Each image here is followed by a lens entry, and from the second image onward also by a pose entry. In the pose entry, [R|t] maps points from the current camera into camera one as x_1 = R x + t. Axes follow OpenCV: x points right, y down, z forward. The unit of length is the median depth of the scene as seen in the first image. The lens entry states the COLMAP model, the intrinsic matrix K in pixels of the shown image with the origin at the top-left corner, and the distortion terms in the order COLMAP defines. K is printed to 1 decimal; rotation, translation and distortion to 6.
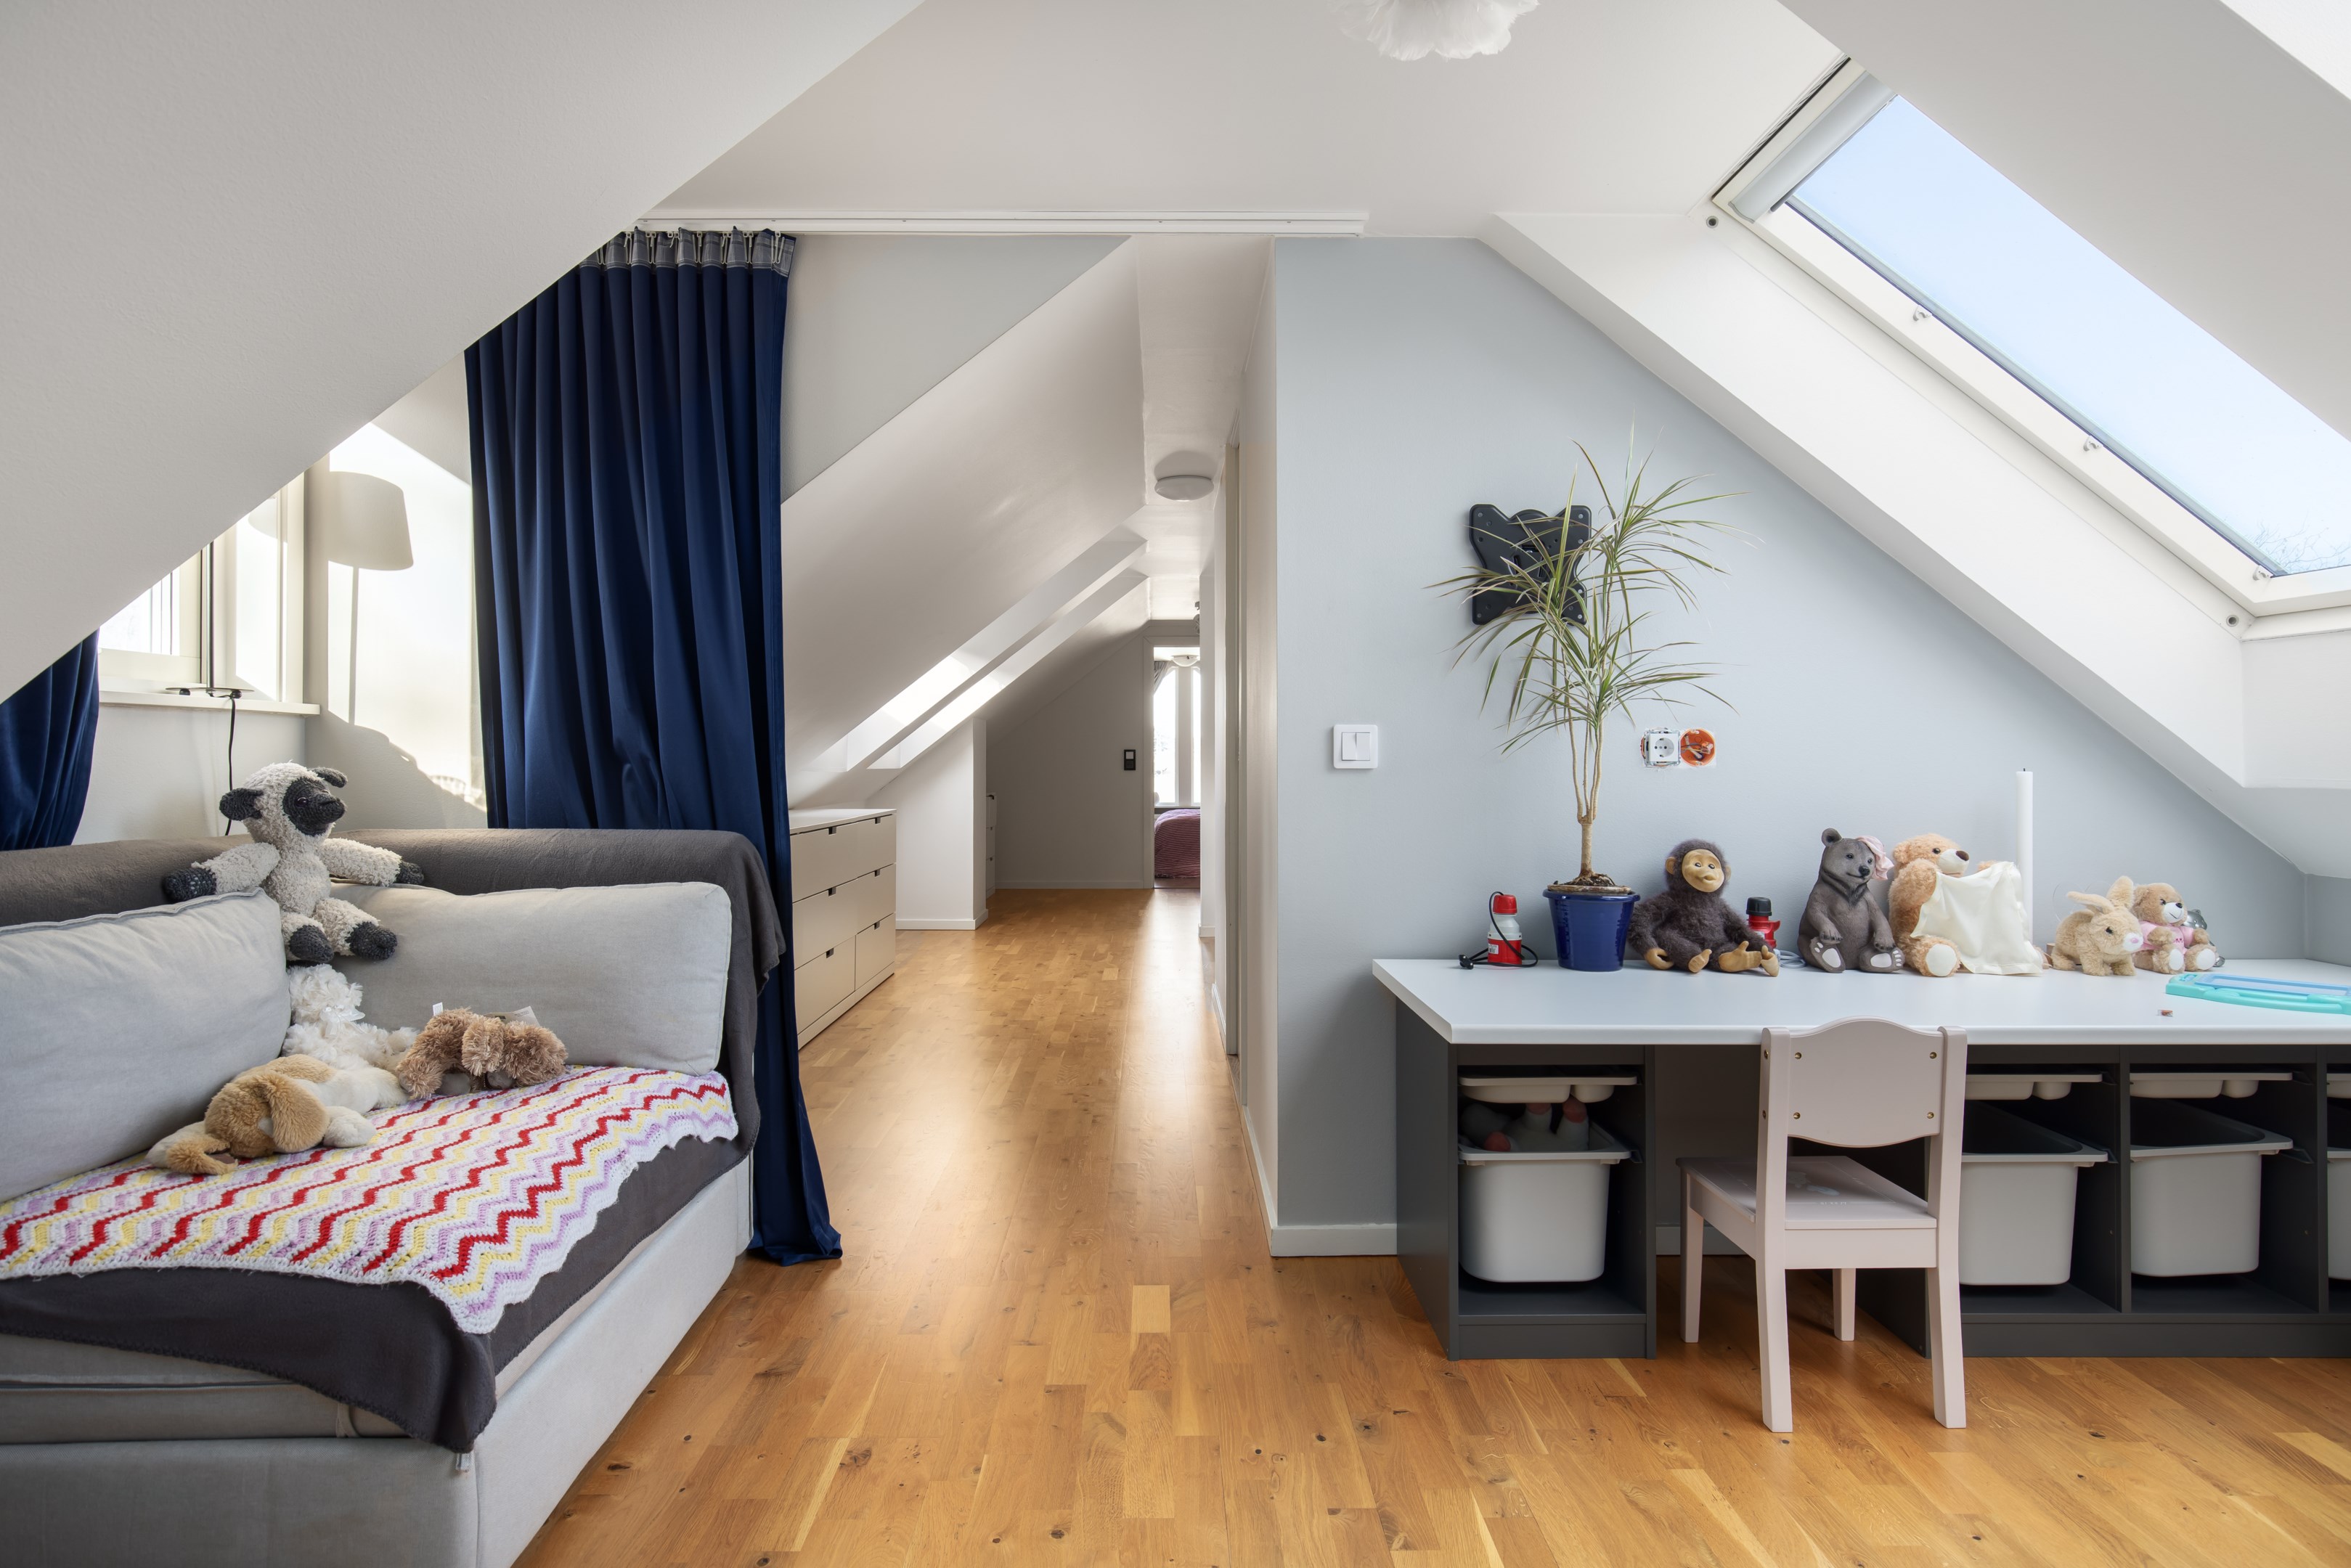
lens RADIAL K [[1328.1, 0, 1187.3], [0, 1328.1, 772.0], [0, 0, 1]] dist [0.009180, 0.000413]
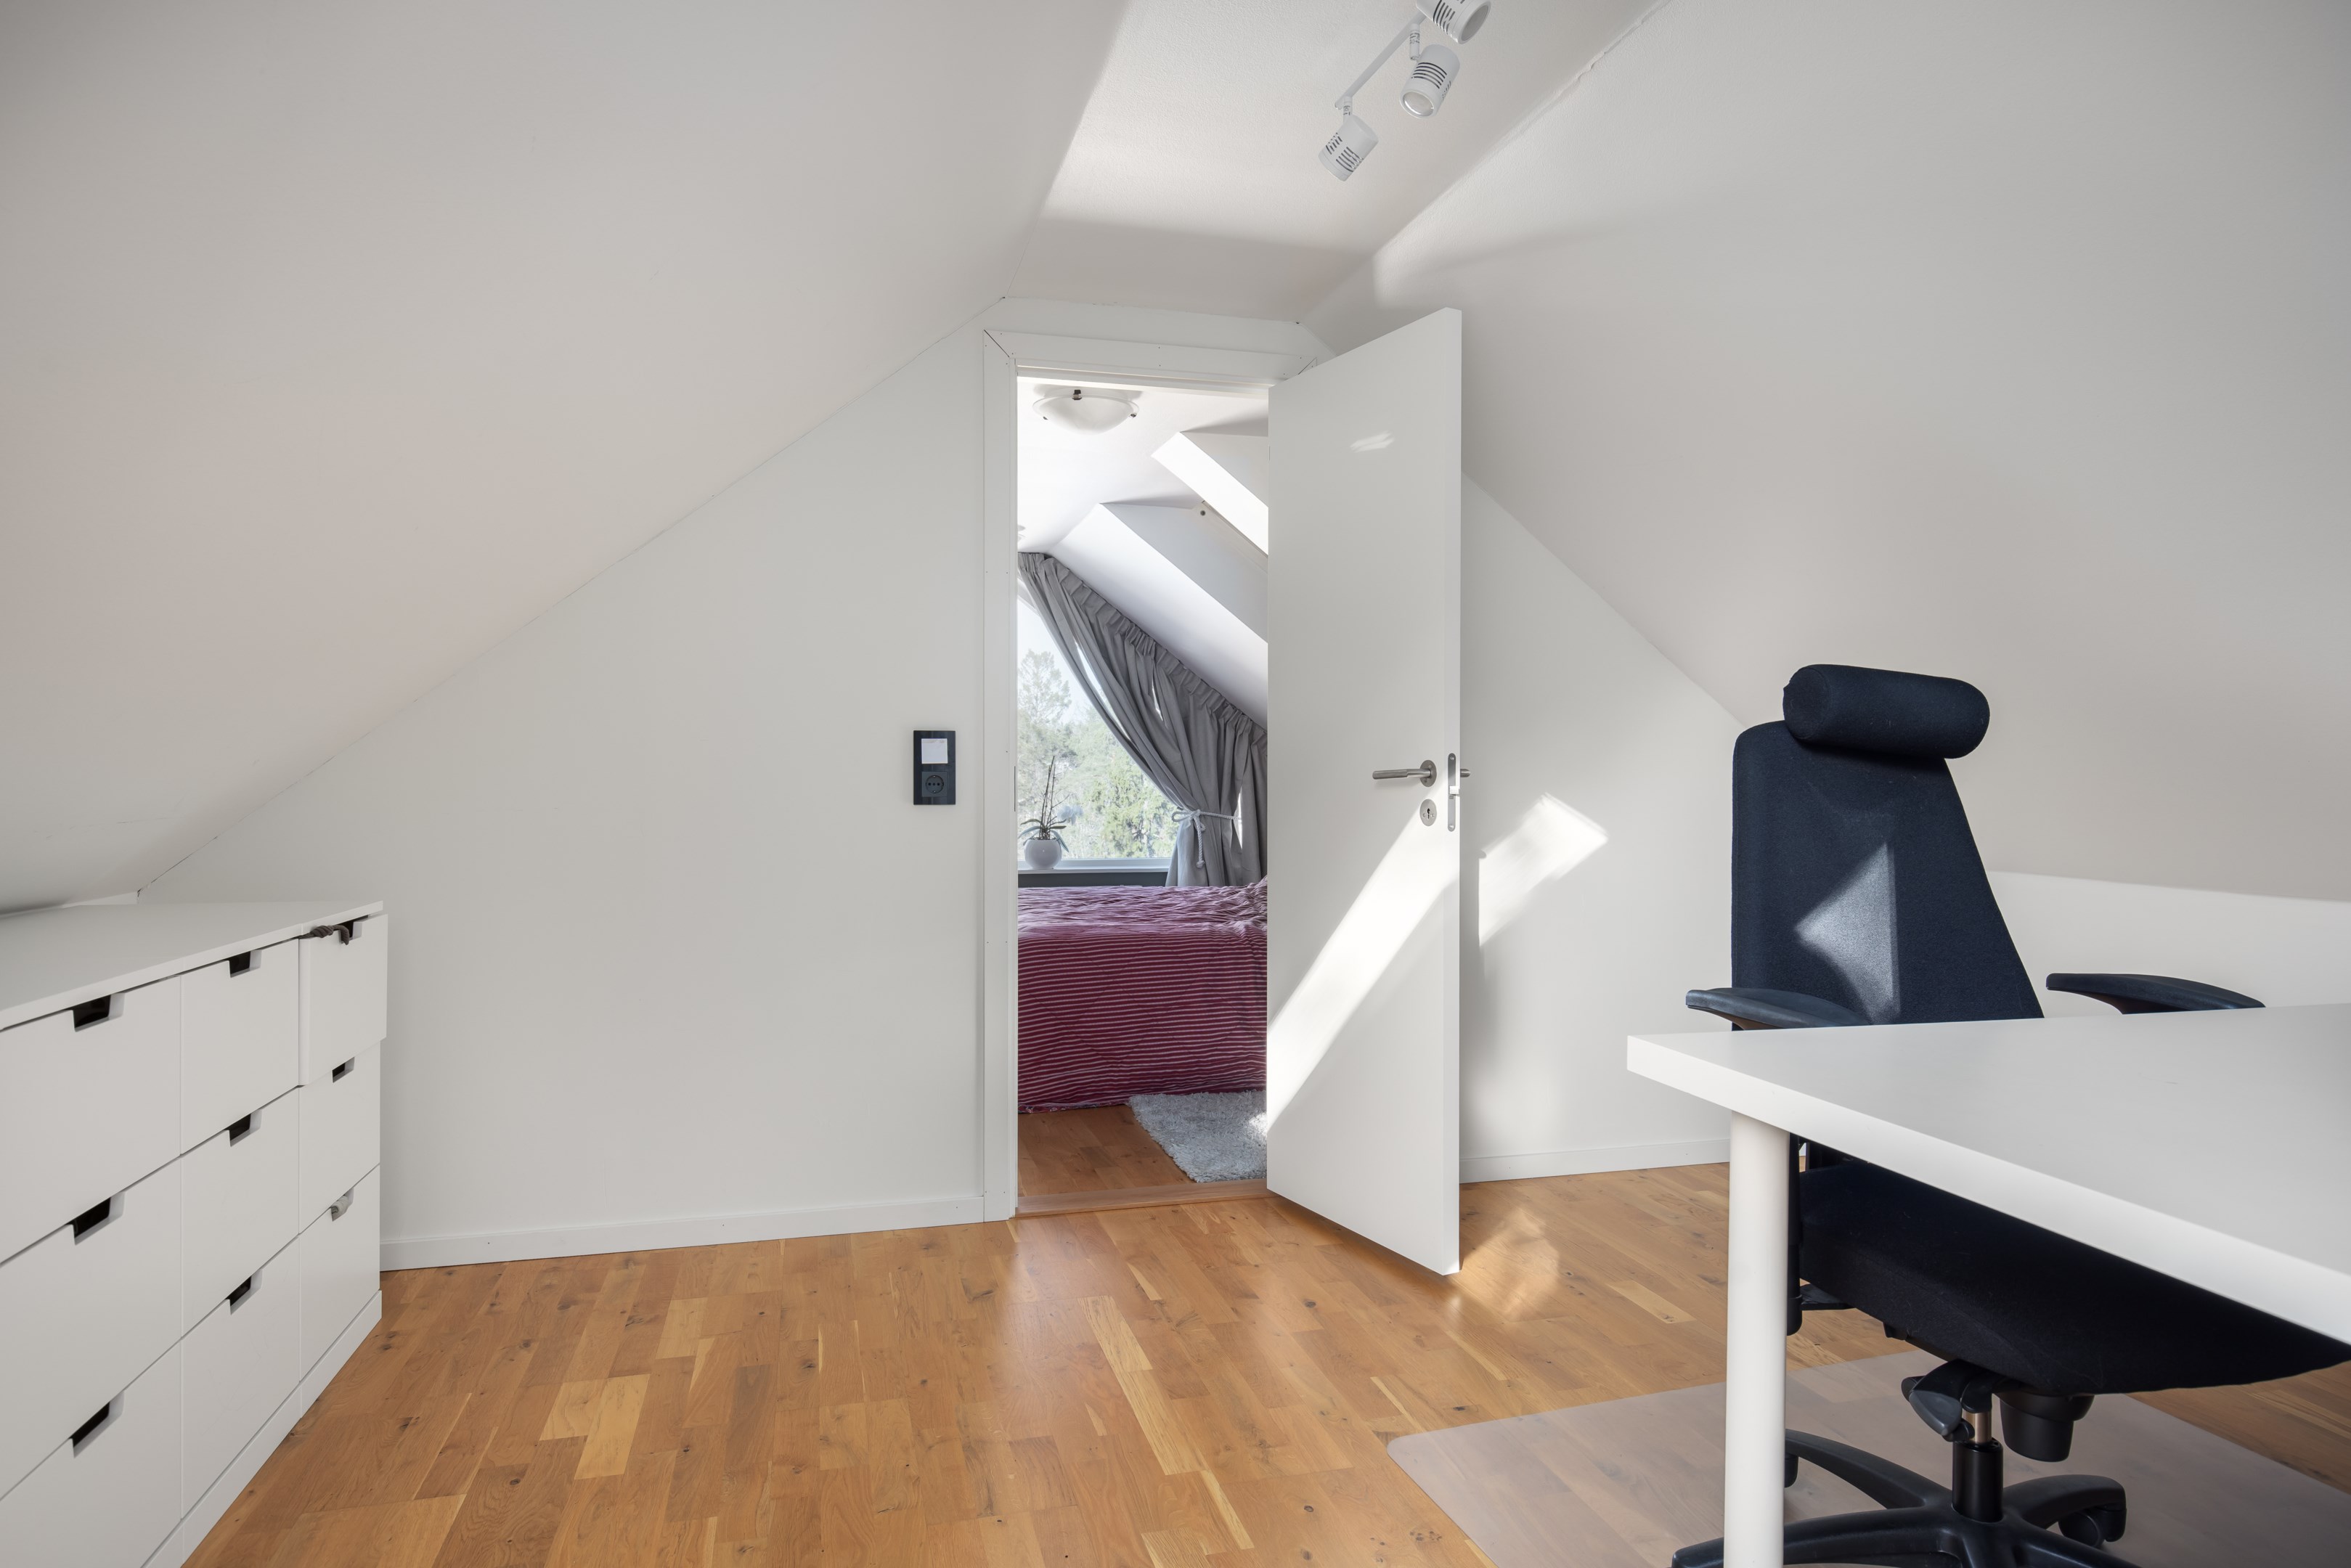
lens RADIAL K [[1389.6, 0, 1118.6], [0, 1389.6, 781.1], [0, 0, 1]] dist [0.009391, 0.001887]
pose [[0.976252, 0.000492, 0.216636, -0.069256], [0.000216, 0.999995, -0.003243, -0.005142], [-0.216637, 0.003212, 0.976247, 0.702400]]
